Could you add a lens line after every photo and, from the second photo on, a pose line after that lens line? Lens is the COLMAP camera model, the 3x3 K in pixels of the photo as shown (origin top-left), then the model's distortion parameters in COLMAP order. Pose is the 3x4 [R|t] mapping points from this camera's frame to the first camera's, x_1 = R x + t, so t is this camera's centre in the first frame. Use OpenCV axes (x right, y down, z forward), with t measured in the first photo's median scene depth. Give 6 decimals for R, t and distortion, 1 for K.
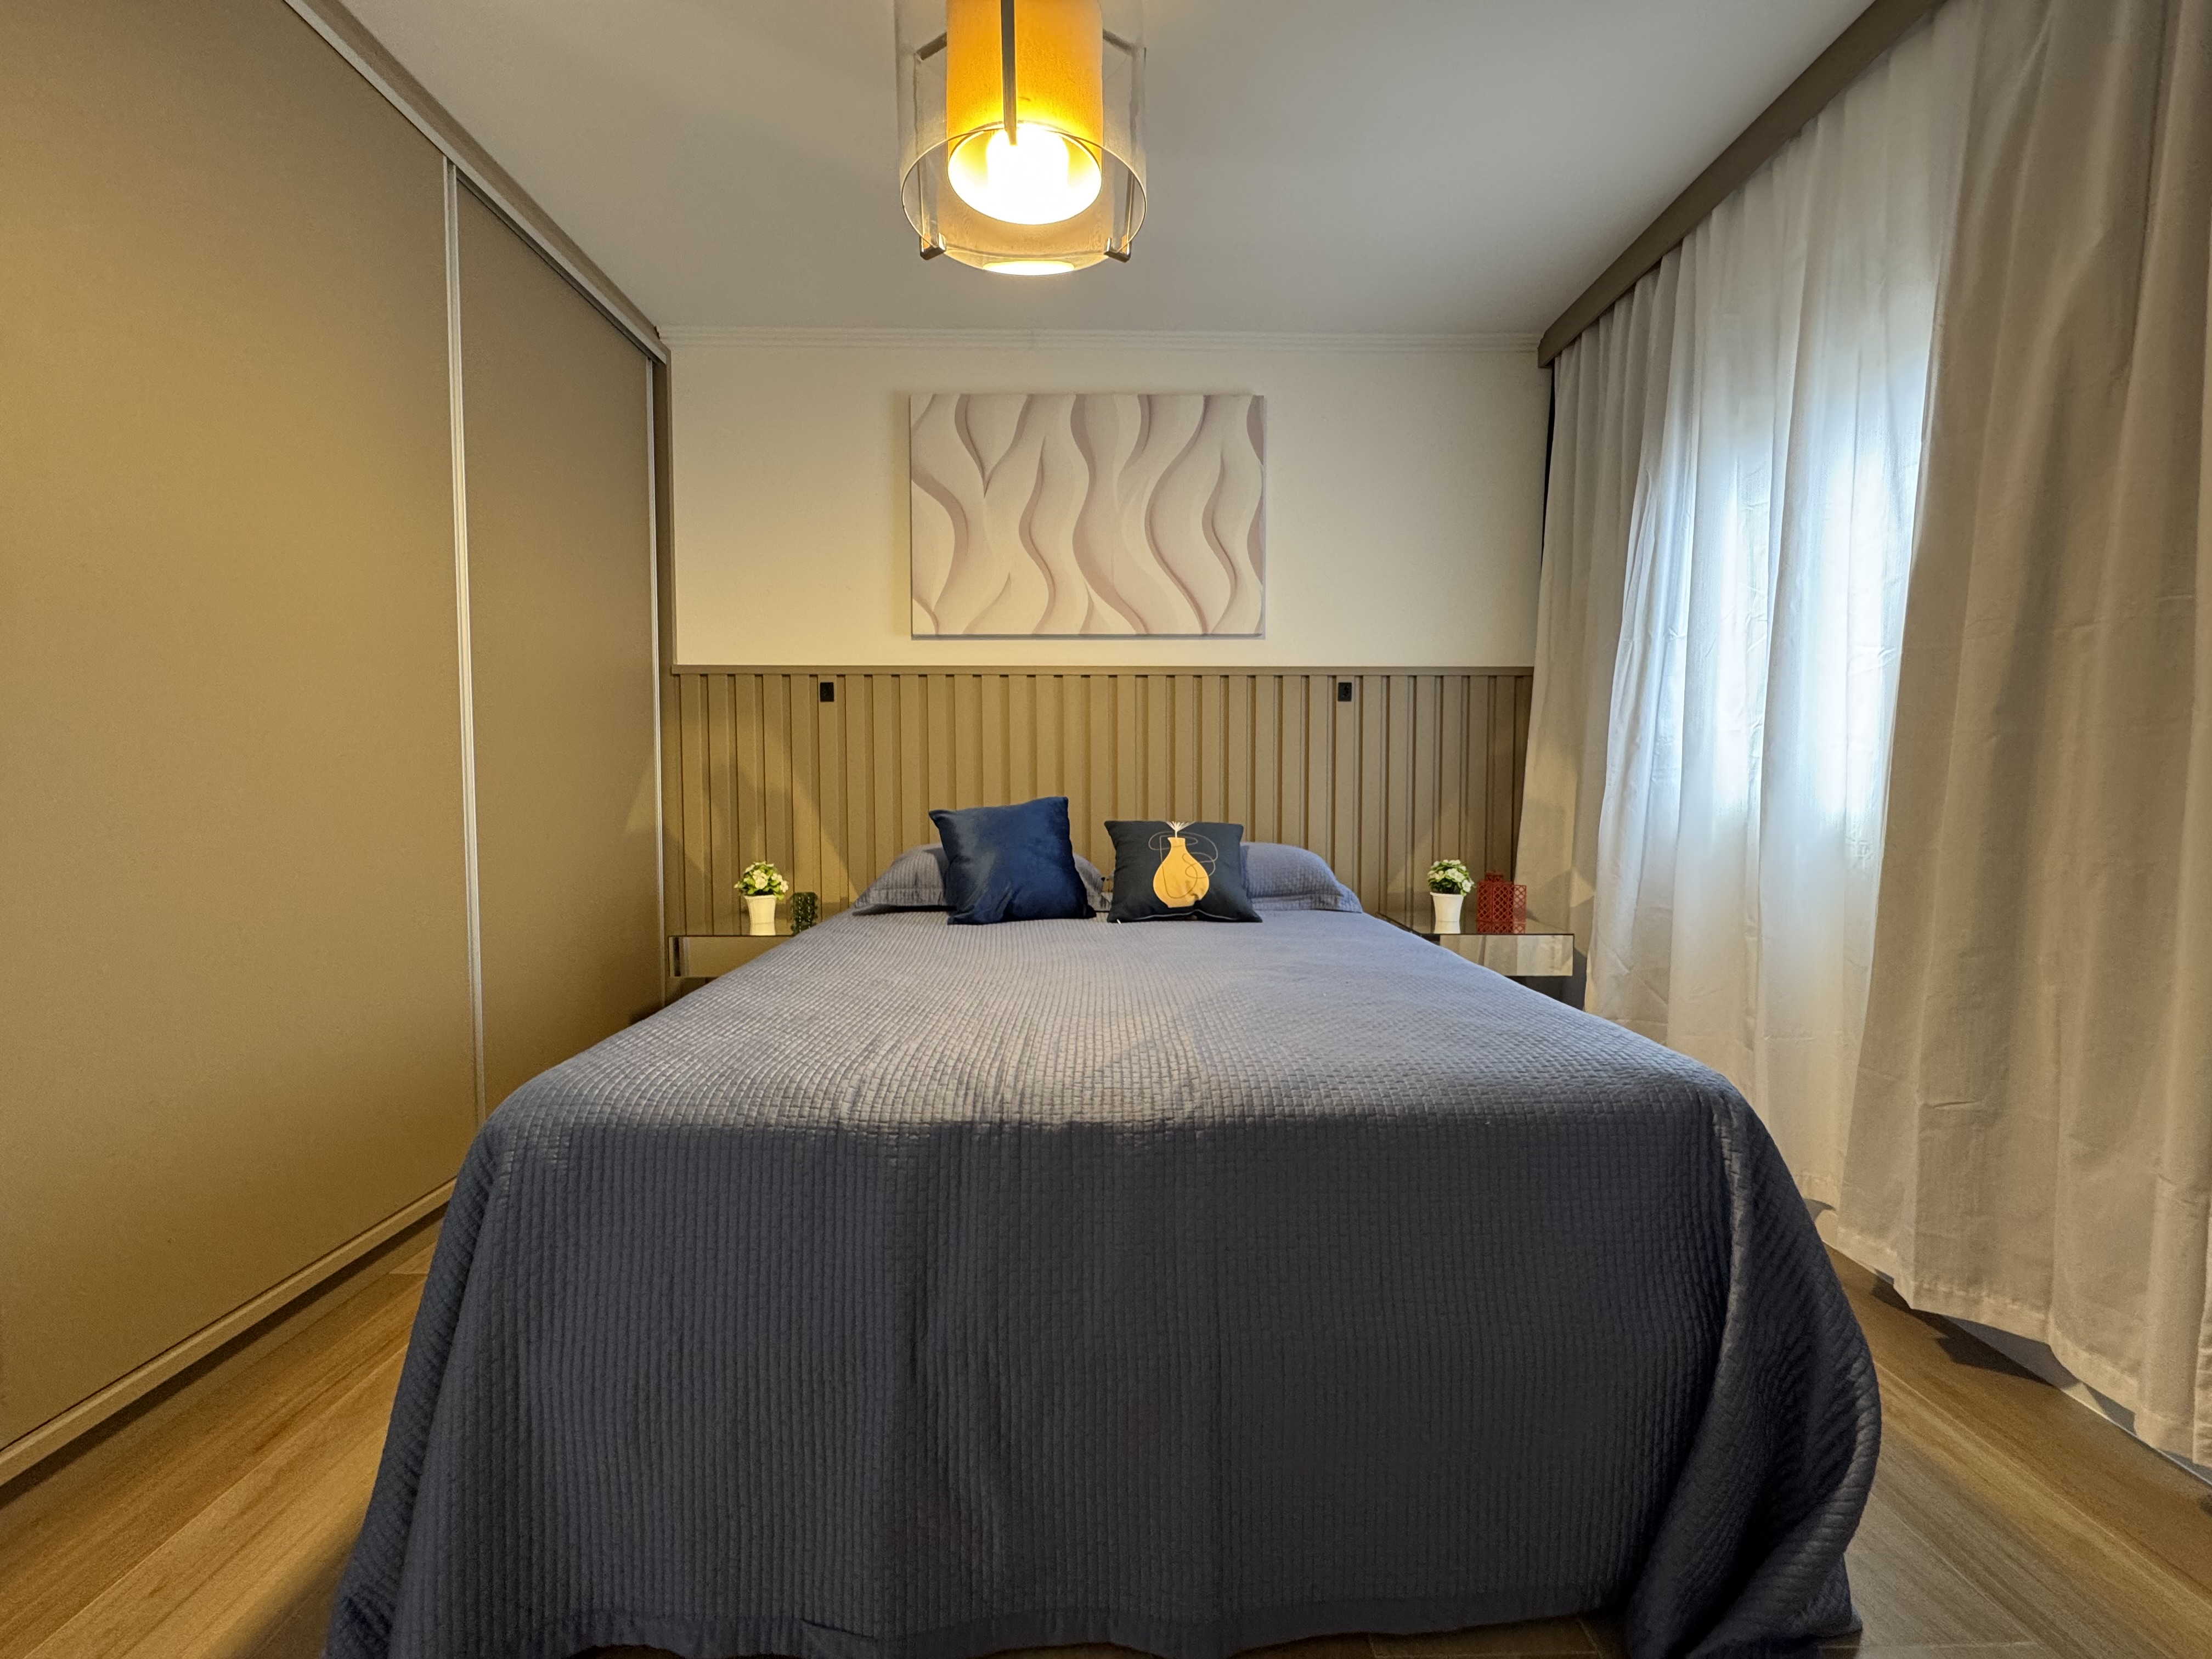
lens RADIAL K [[884.0, 0, 1107.5], [0, 884.0, 828.3], [0, 0, 1]] dist [-0.002734, 0.000041]
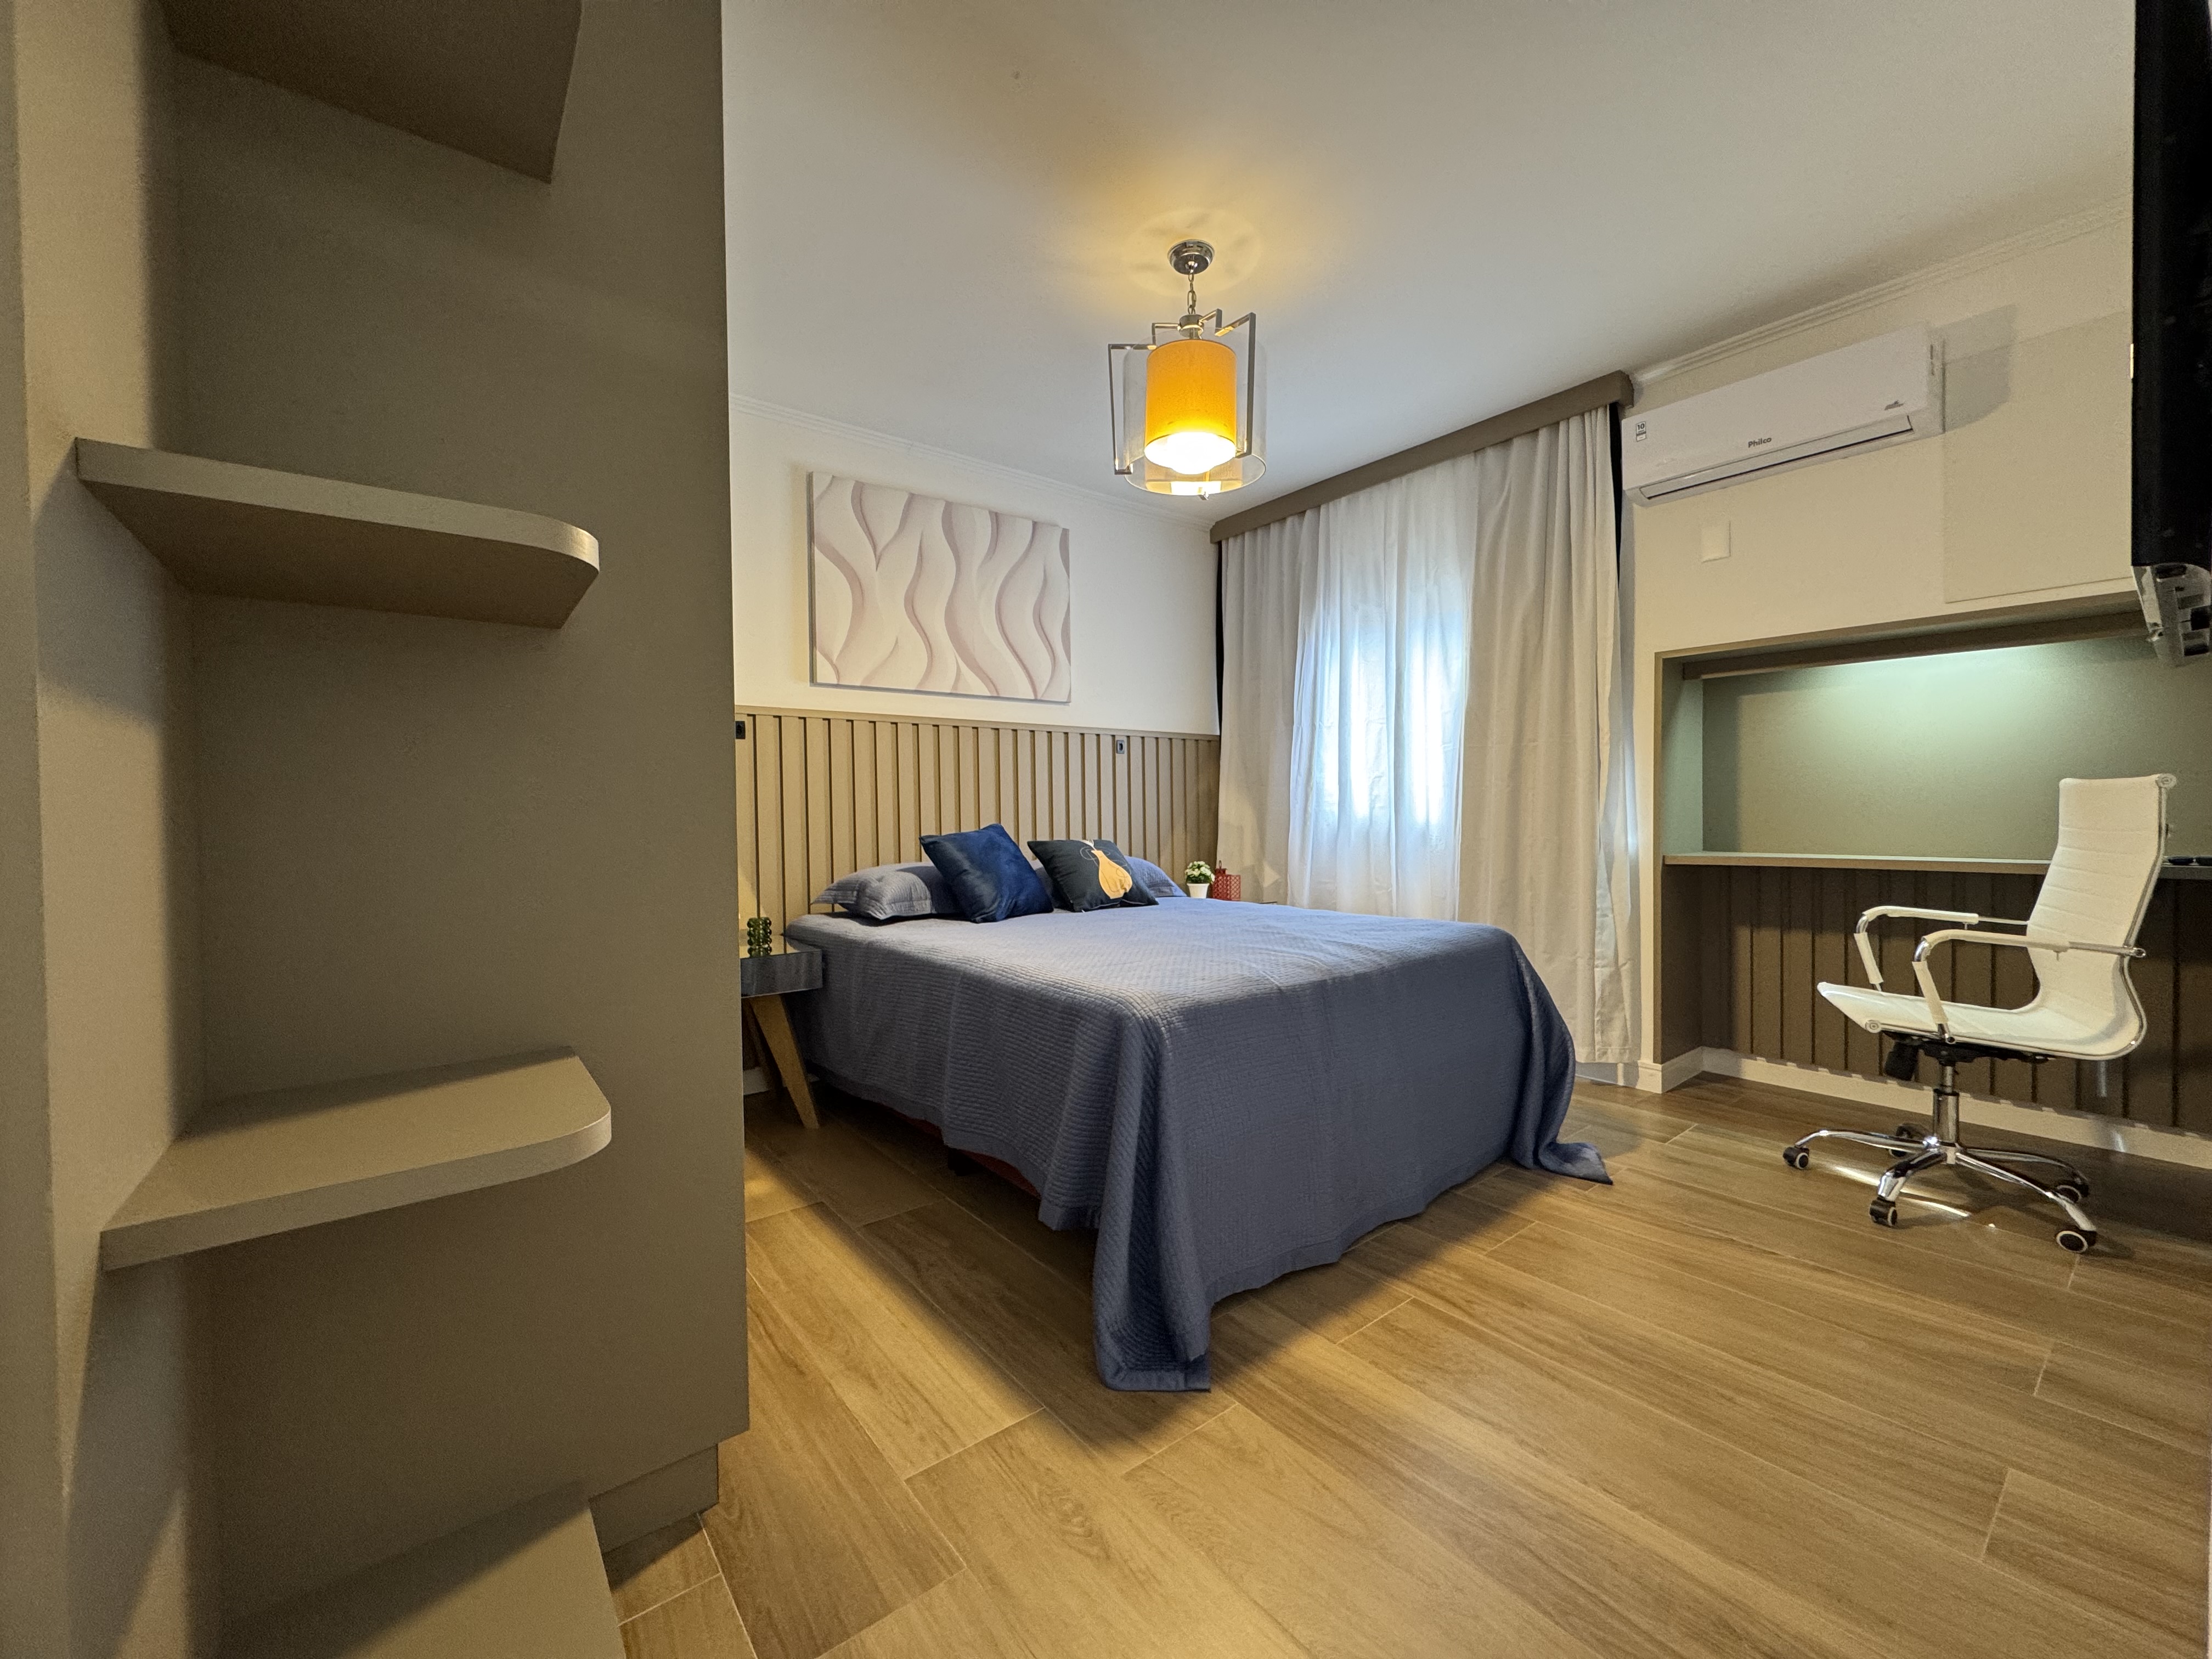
lens RADIAL K [[881.0, 0, 1108.0], [0, 881.0, 828.5], [0, 0, 1]] dist [-0.002674, 0.000093]
pose [[0.798762, -0.019888, 0.601318, -0.604689], [0.041804, 0.998873, -0.022493, 0.006076], [-0.600193, 0.043104, 0.798693, -0.105667]]
